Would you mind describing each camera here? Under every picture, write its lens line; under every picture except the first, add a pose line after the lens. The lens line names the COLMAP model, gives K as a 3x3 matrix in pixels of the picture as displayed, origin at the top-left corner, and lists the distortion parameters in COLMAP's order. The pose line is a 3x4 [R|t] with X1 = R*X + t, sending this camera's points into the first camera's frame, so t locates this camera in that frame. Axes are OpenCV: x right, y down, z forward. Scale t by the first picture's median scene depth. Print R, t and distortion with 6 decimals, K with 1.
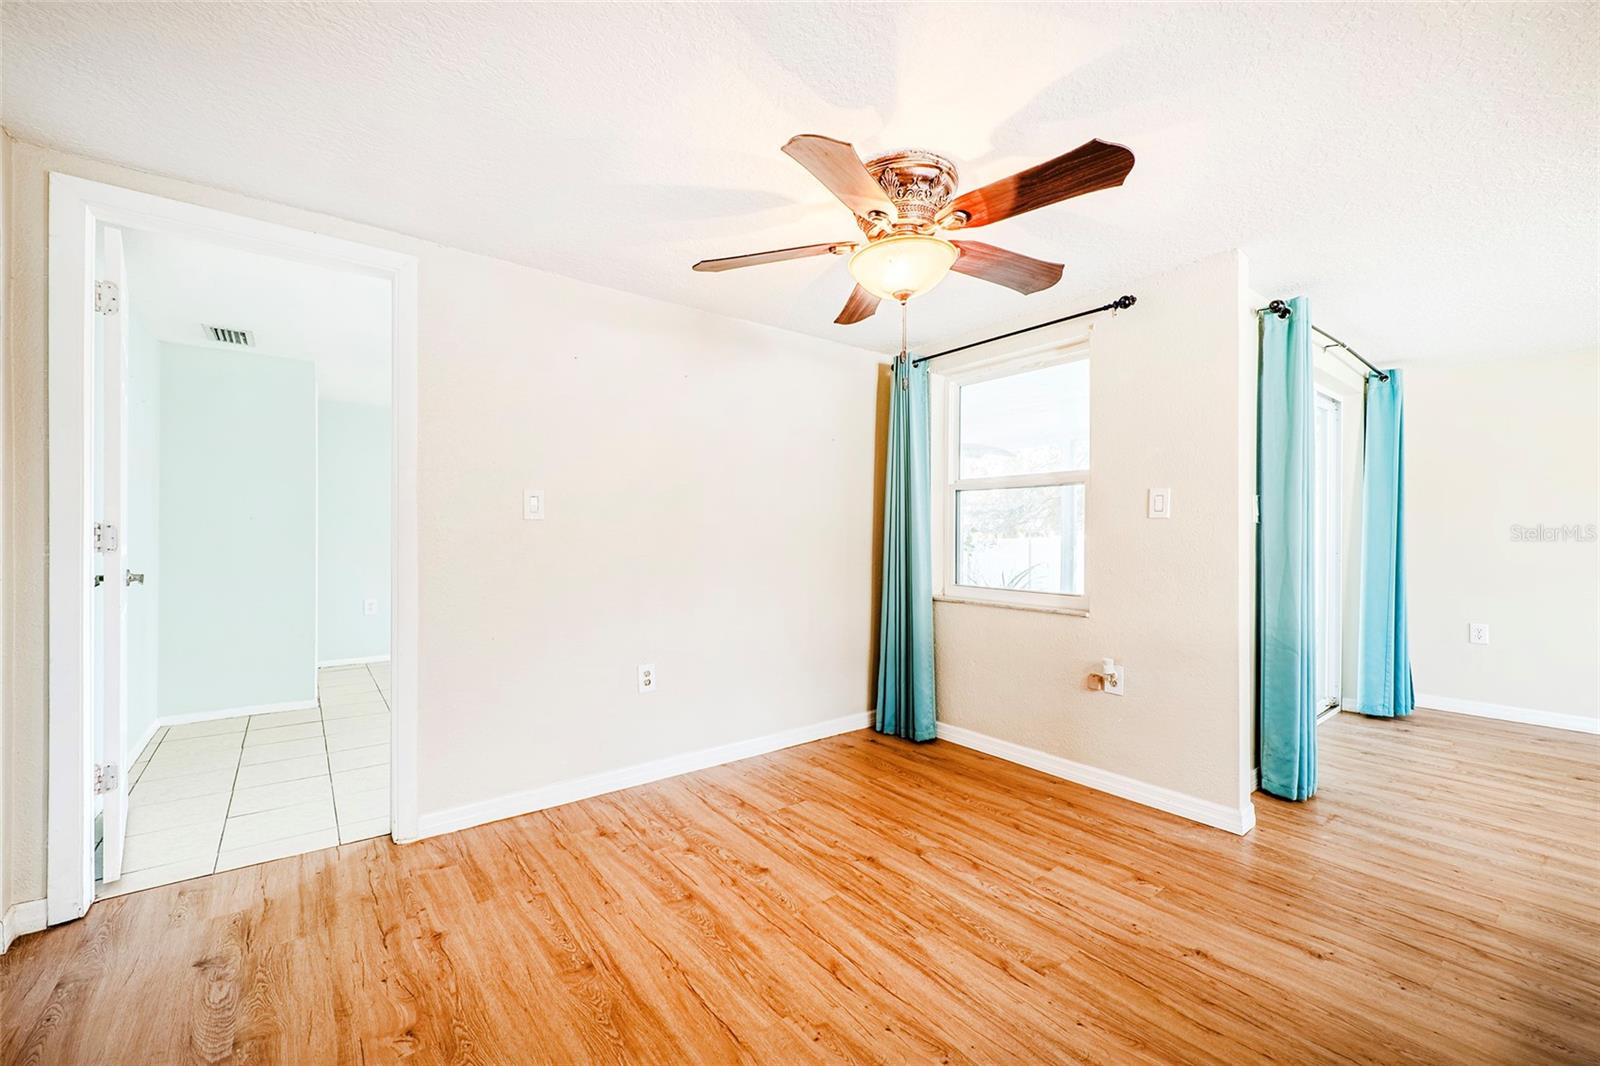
lens RADIAL K [[634.4, 0, 796.4], [0, 634.4, 534.5], [0, 0, 1]] dist [0.005091, -0.002576]
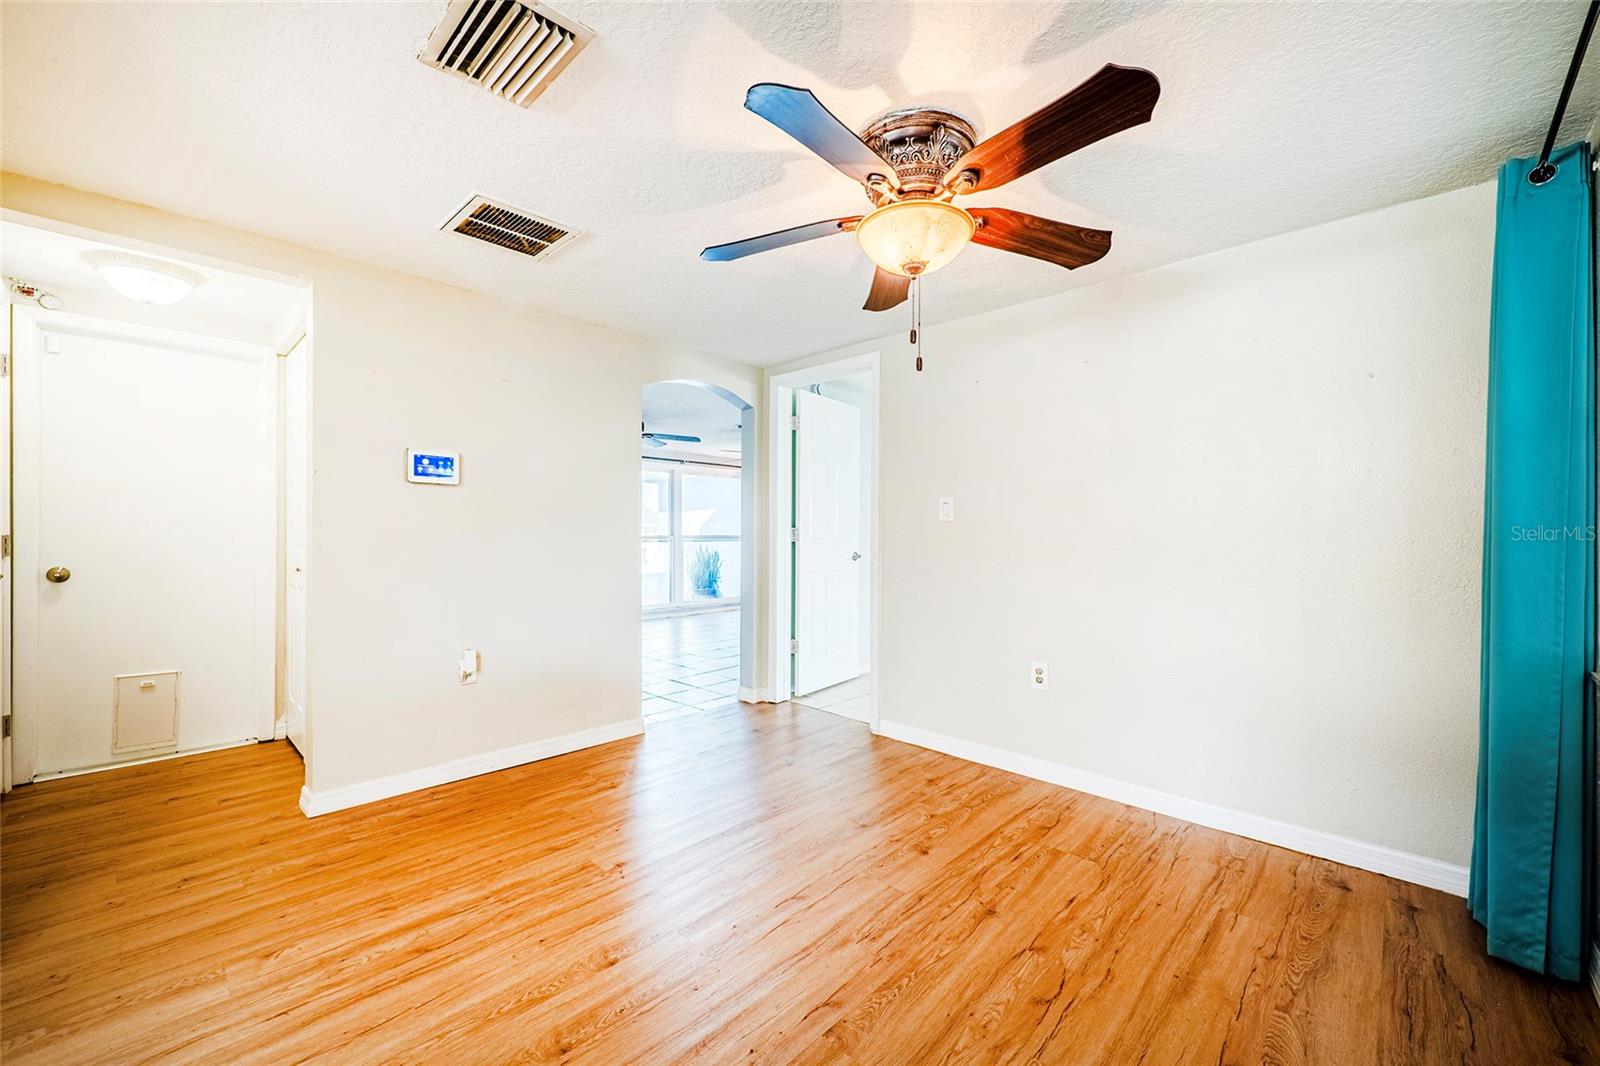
lens RADIAL K [[634.4, 0, 803.1], [0, 634.4, 534.6], [0, 0, 1]] dist [0.005091, -0.002576]
pose [[0.155678, -0.001127, -0.987807, 0.741279], [-0.006149, 0.999979, -0.002110, 0.006747], [0.987789, 0.006402, 0.155667, 0.496173]]
